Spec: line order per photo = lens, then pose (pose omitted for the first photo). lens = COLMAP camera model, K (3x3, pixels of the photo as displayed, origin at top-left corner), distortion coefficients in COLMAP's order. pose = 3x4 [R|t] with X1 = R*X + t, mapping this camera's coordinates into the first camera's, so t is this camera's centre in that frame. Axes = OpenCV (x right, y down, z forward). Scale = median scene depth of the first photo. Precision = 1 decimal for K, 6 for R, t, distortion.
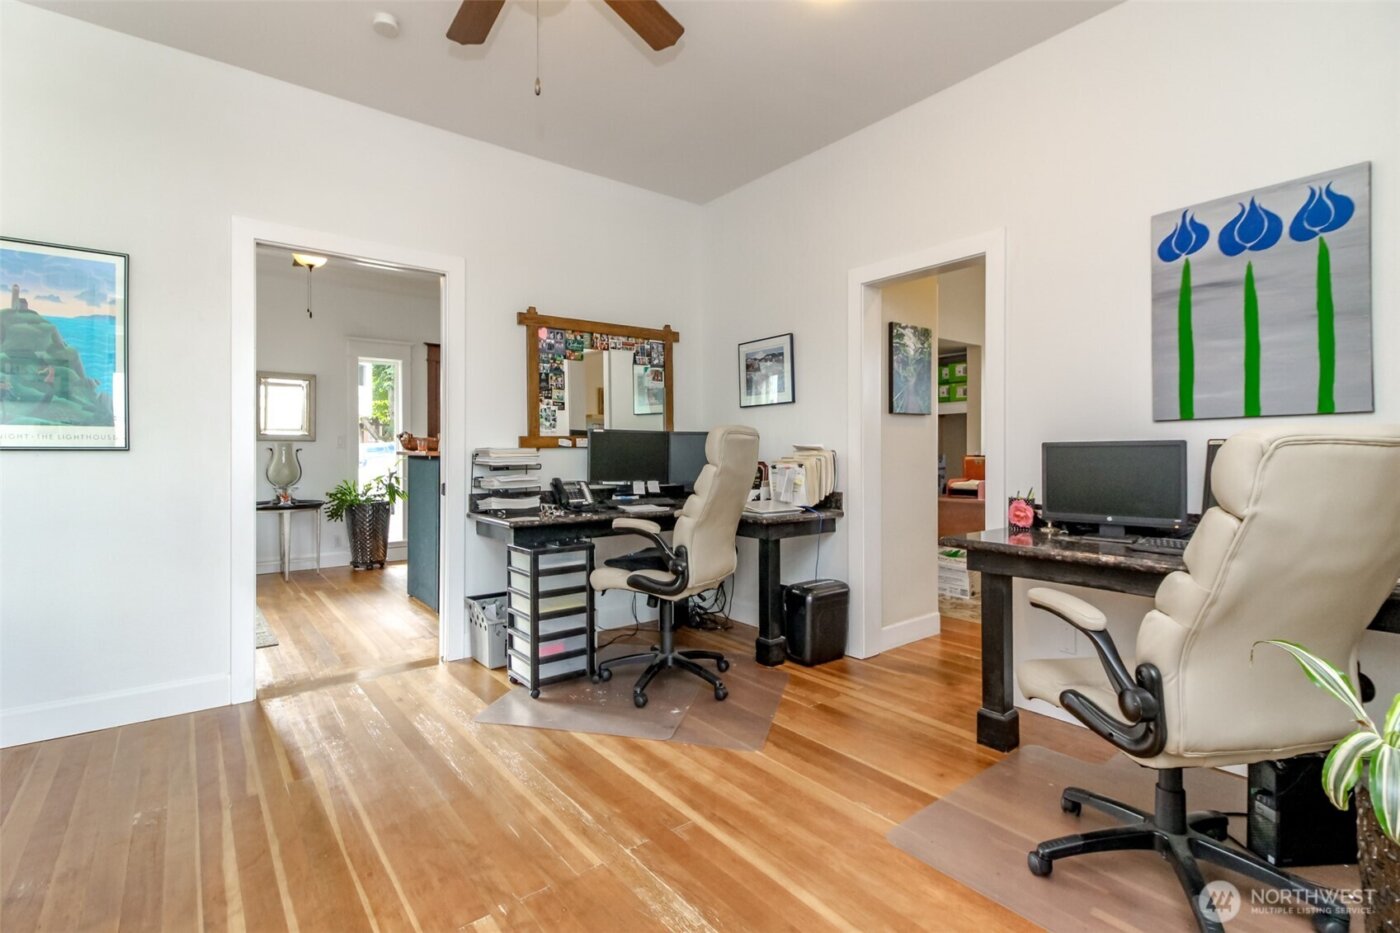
lens RADIAL K [[648.0, 0, 699.9], [0, 648.0, 456.0], [0, 0, 1]] dist [0.001977, -0.003229]
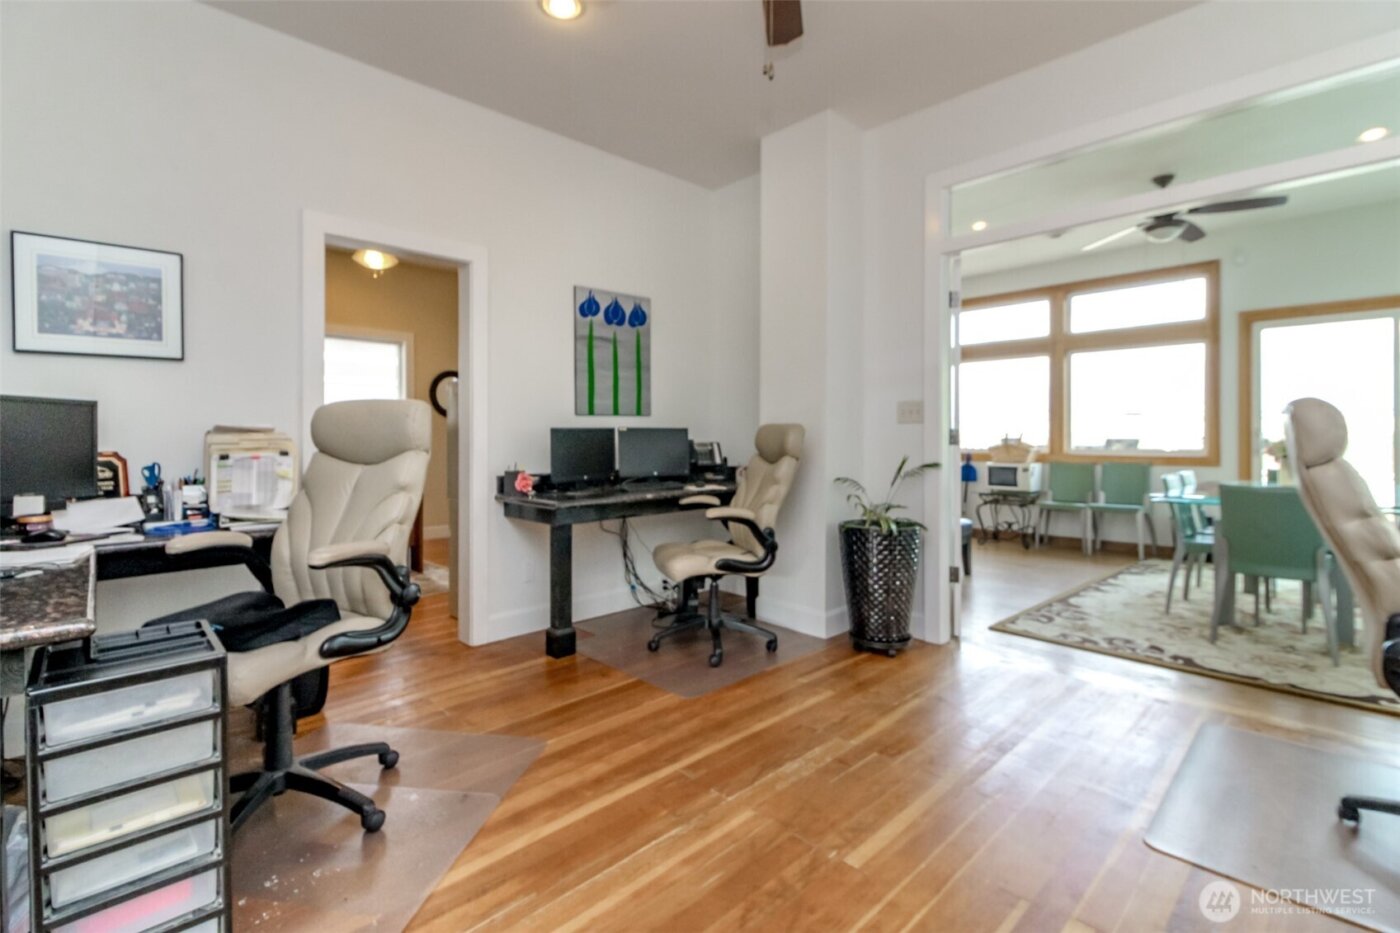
lens RADIAL K [[648.0, 0, 676.9], [0, 648.0, 436.3], [0, 0, 1]] dist [0.001977, -0.003229]
pose [[-0.086840, -0.003282, 0.996217, -0.997637], [0.008248, 0.999958, 0.004013, -0.006553], [-0.996188, 0.008565, -0.086809, 0.986640]]
